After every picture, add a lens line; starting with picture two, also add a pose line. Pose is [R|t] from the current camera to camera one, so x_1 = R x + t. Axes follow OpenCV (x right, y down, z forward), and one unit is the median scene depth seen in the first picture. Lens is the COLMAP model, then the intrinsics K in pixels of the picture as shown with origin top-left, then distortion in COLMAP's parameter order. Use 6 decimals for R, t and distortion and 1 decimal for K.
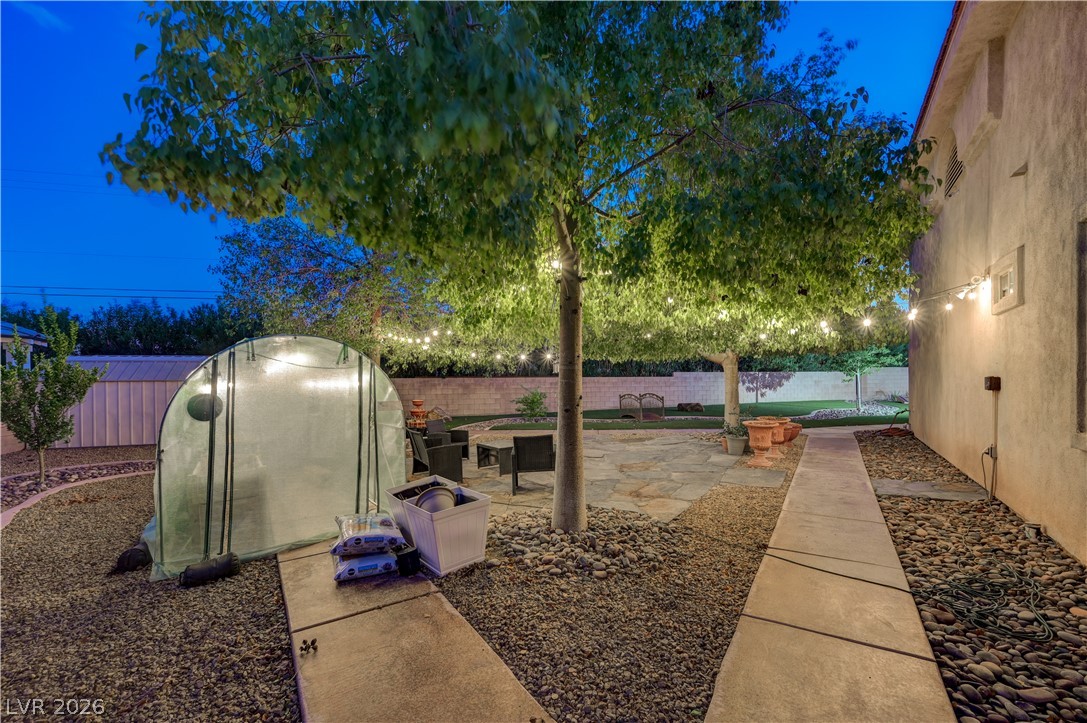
lens RADIAL K [[437.9, 0, 543.5], [0, 437.9, 361.5], [0, 0, 1]] dist [-0.011012, 0.000189]
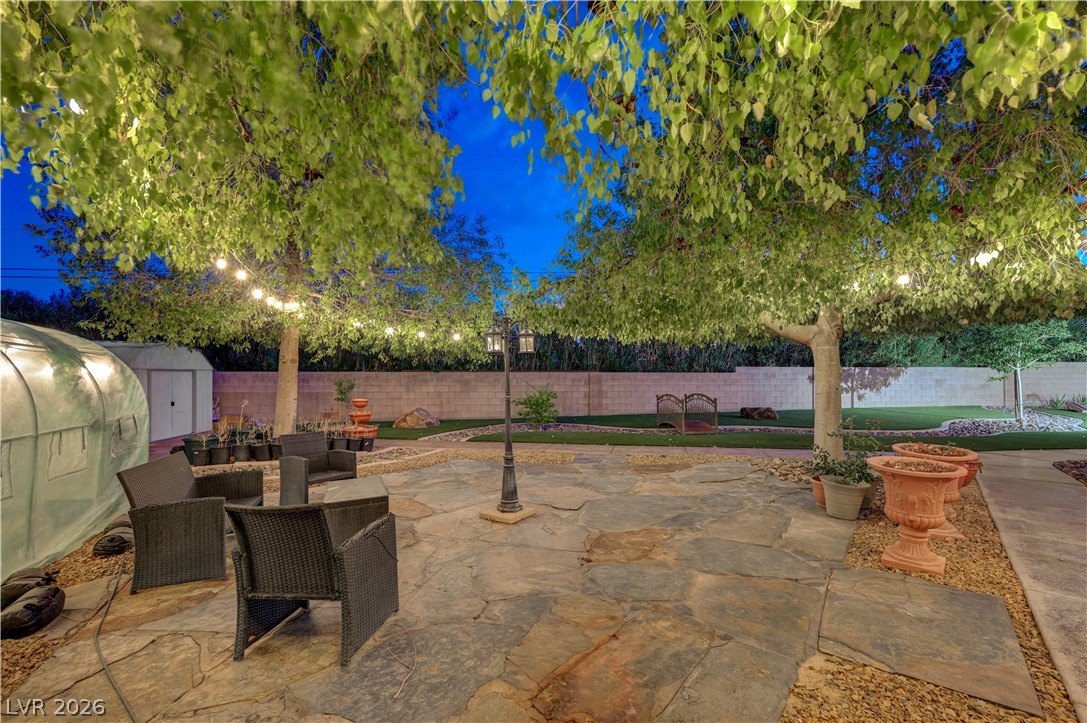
lens RADIAL K [[437.9, 0, 543.5], [0, 437.9, 361.5], [0, 0, 1]] dist [-0.011012, 0.000189]
pose [[0.989942, 0.000932, -0.141472, 0.091875], [-0.000668, 0.999998, 0.001914, 0.018118], [0.141474, -0.001800, 0.989940, 0.247351]]
